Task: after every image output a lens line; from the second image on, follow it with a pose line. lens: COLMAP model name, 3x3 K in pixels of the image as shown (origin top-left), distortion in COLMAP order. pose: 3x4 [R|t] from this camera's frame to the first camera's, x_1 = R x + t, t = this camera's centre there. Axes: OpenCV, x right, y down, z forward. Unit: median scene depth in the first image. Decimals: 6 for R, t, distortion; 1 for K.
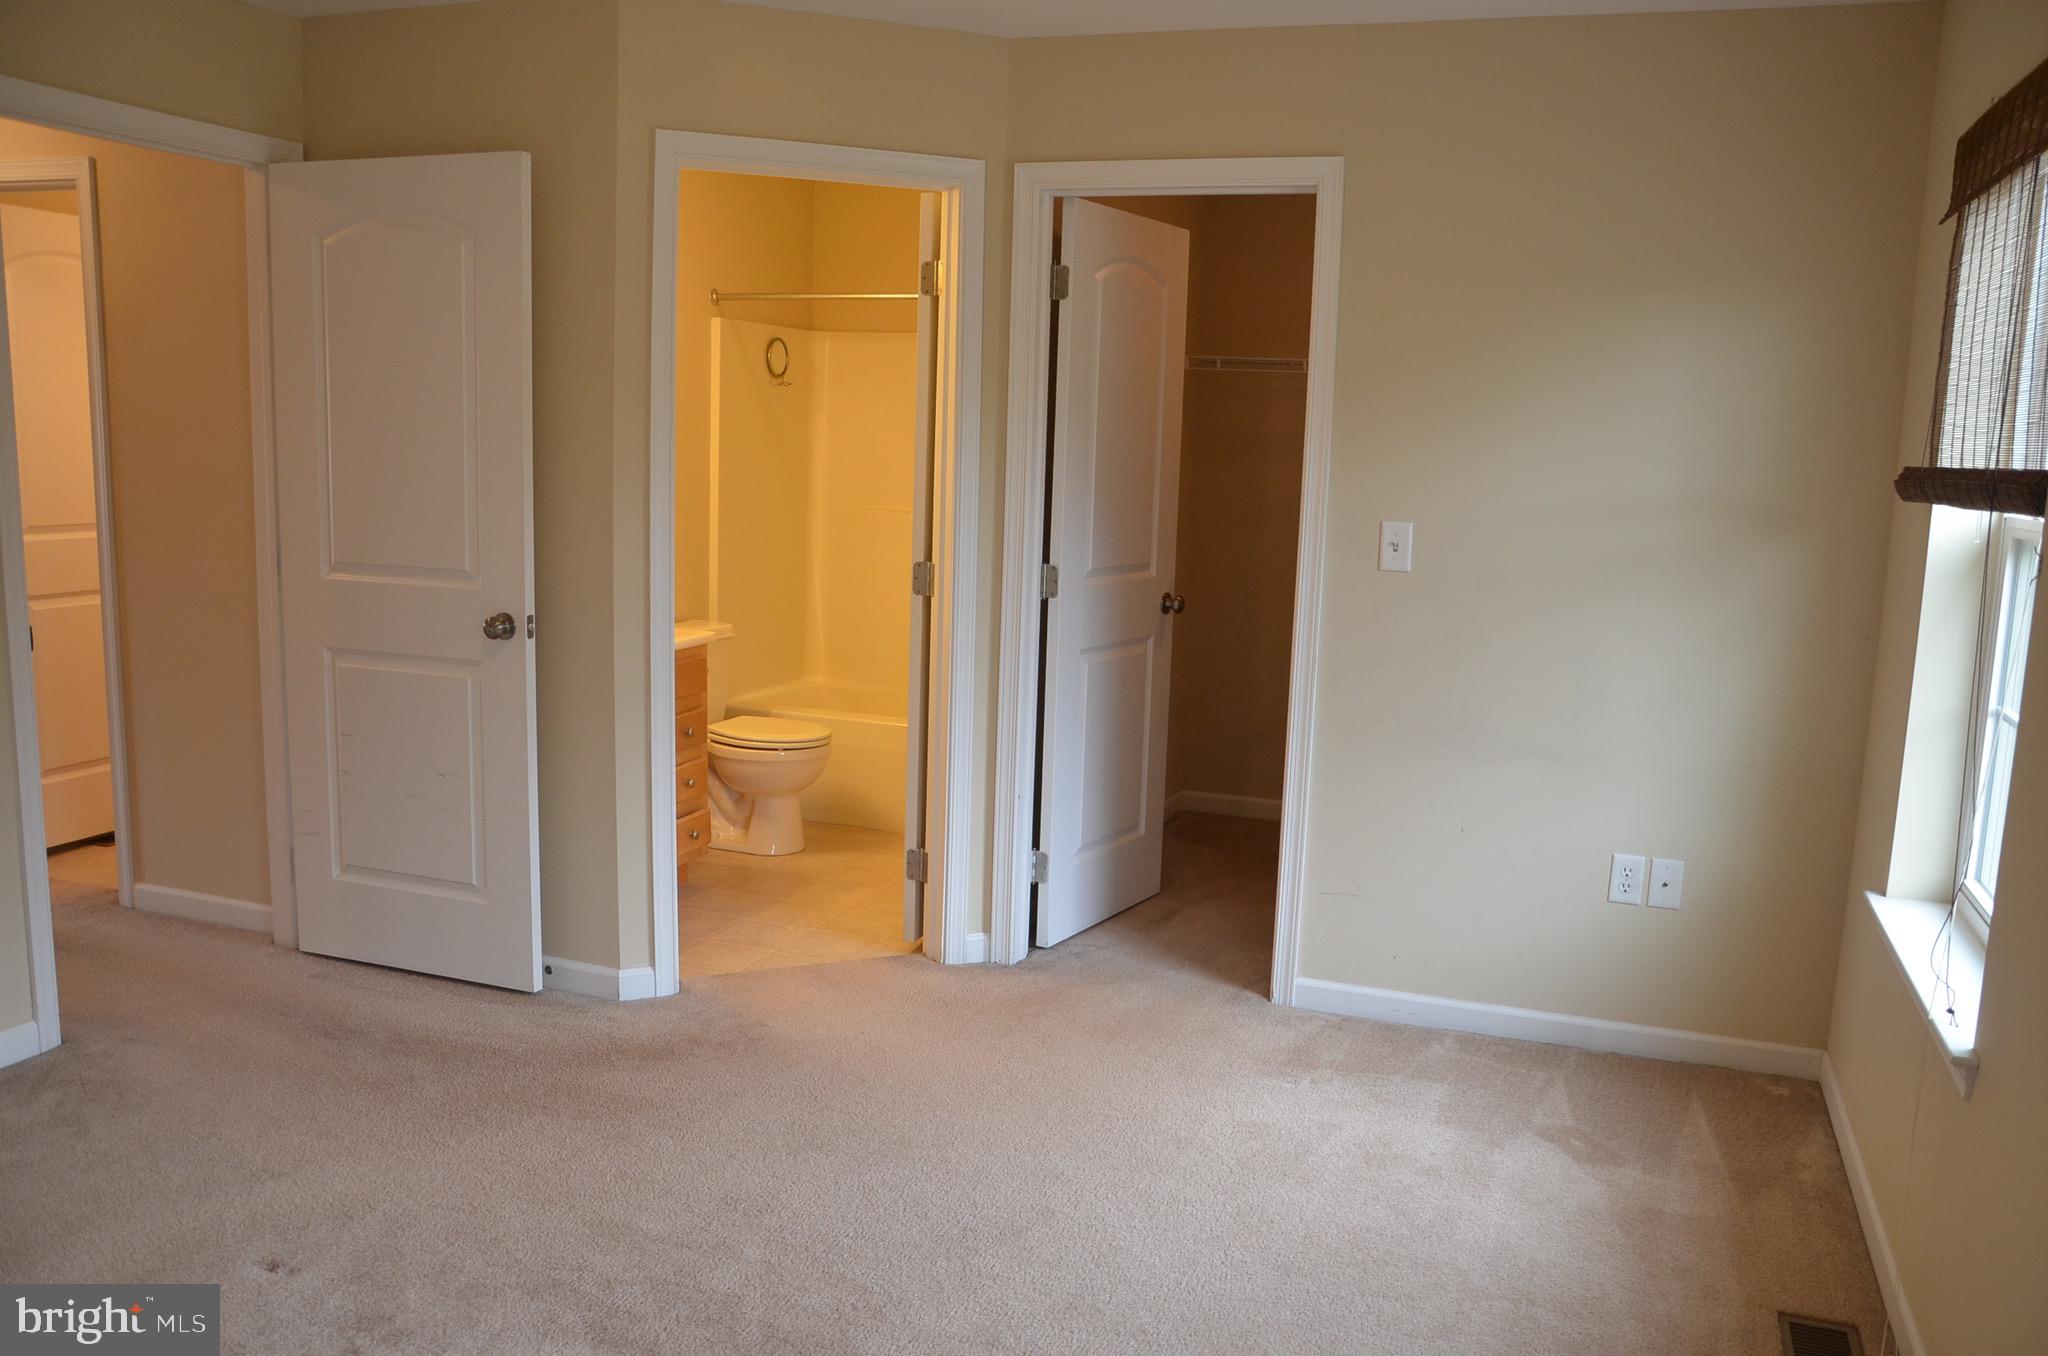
lens RADIAL K [[1640.4, 0, 1037.3], [0, 1640.4, 708.1], [0, 0, 1]] dist [-0.155687, 0.141904]
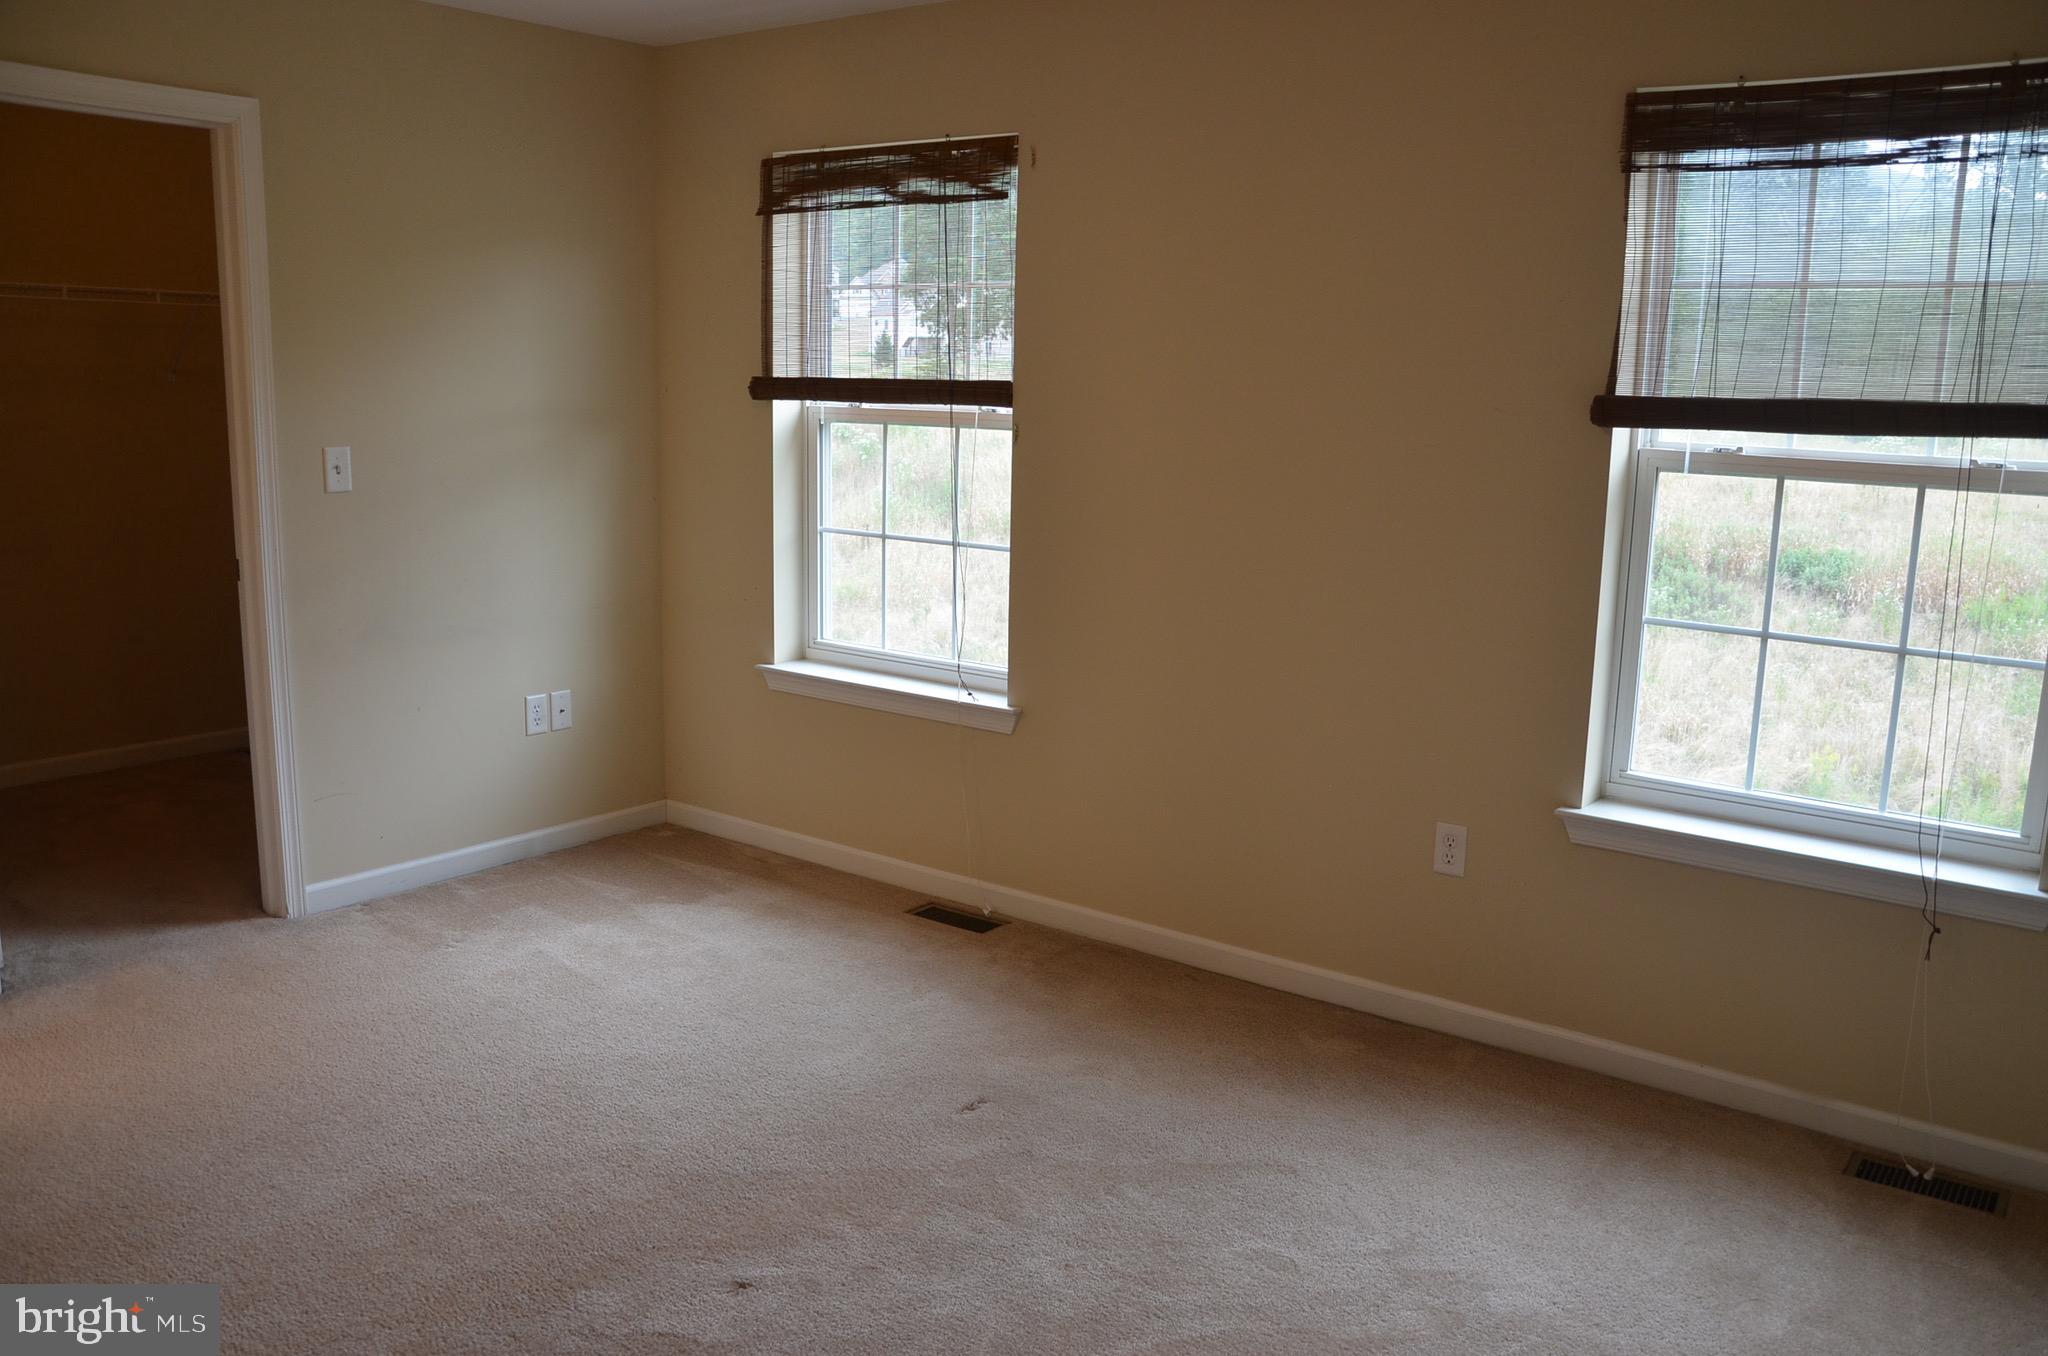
lens RADIAL K [[1644.0, 0, 1039.6], [0, 1644.0, 699.5], [0, 0, 1]] dist [-0.151859, 0.138214]
pose [[0.285746, -0.215209, 0.933828, -0.703962], [0.146159, 0.972844, 0.179477, -0.074909], [-0.947094, 0.085202, 0.309440, 0.238014]]
